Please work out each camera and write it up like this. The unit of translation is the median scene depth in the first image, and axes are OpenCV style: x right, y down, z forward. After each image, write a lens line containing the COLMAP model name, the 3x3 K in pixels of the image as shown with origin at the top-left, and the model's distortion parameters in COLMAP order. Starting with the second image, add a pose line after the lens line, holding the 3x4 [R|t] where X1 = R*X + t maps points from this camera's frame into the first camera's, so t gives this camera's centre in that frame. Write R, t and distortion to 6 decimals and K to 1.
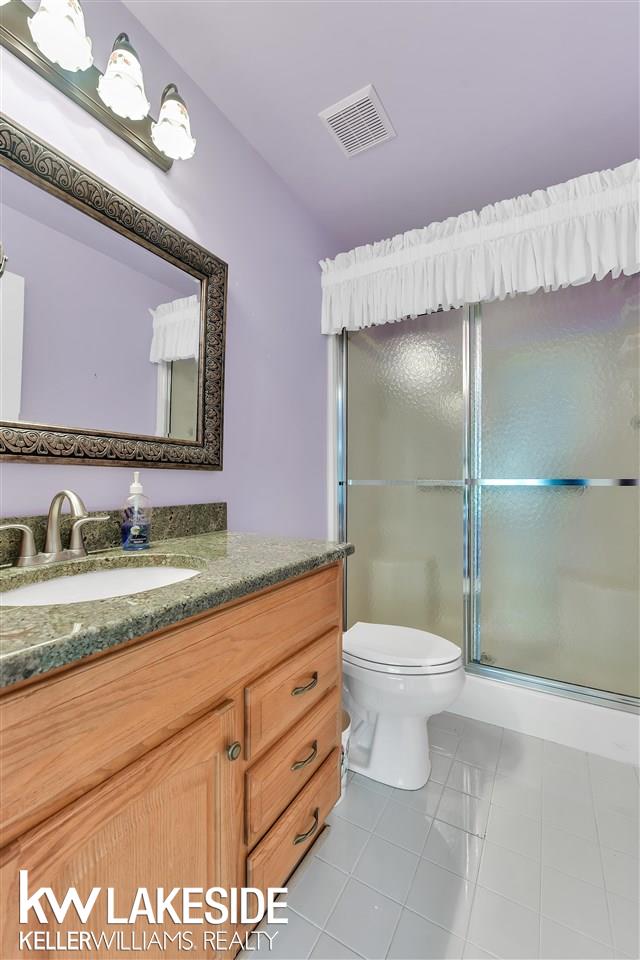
lens RADIAL K [[397.0, 0, 321.1], [0, 397.0, 477.9], [0, 0, 1]] dist [-0.016766, -0.000720]
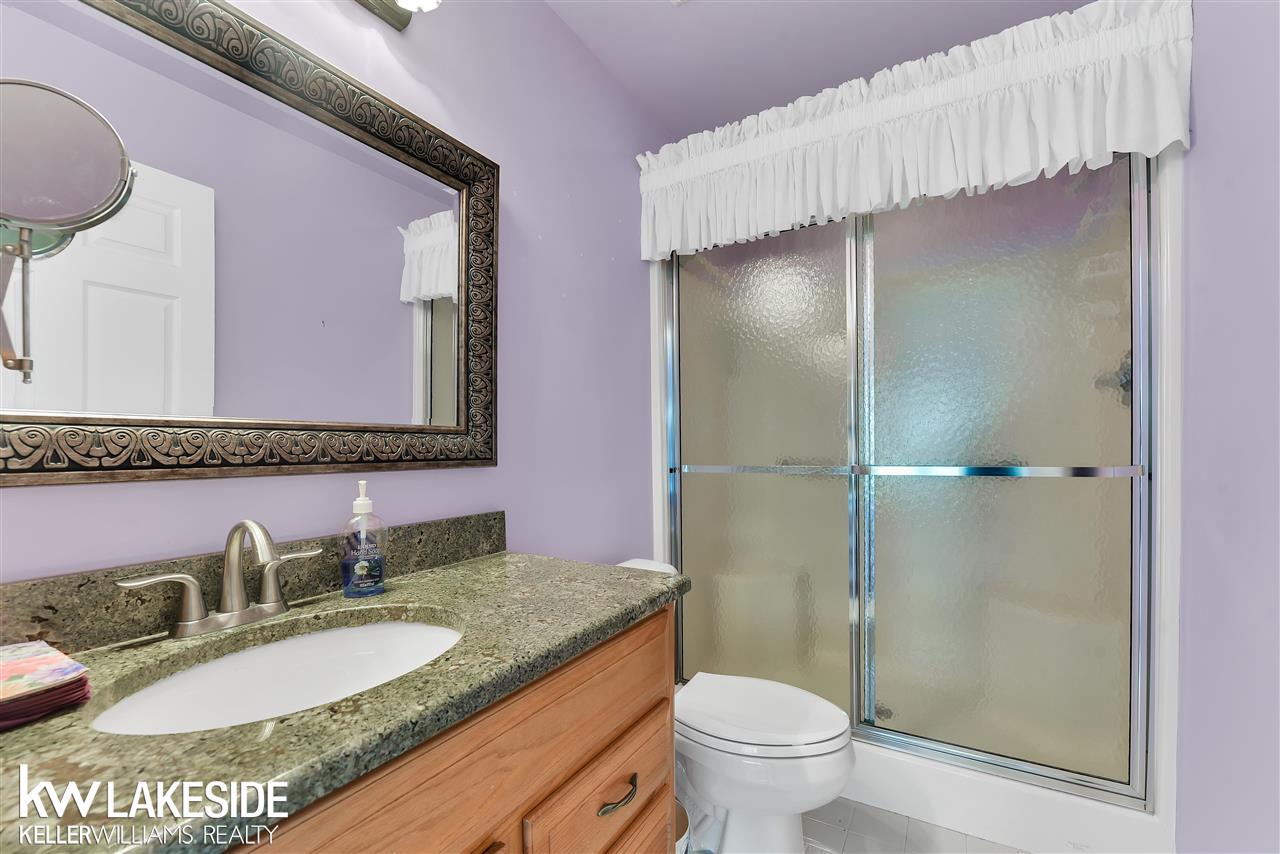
lens RADIAL K [[529.3, 0, 640.5], [0, 529.3, 438.0], [0, 0, 1]] dist [-0.016766, -0.000720]
pose [[0.999796, -0.011144, -0.016827, 0.015587], [0.011138, 0.999938, -0.000455, -0.066718], [0.016831, 0.000267, 0.999858, 0.095275]]
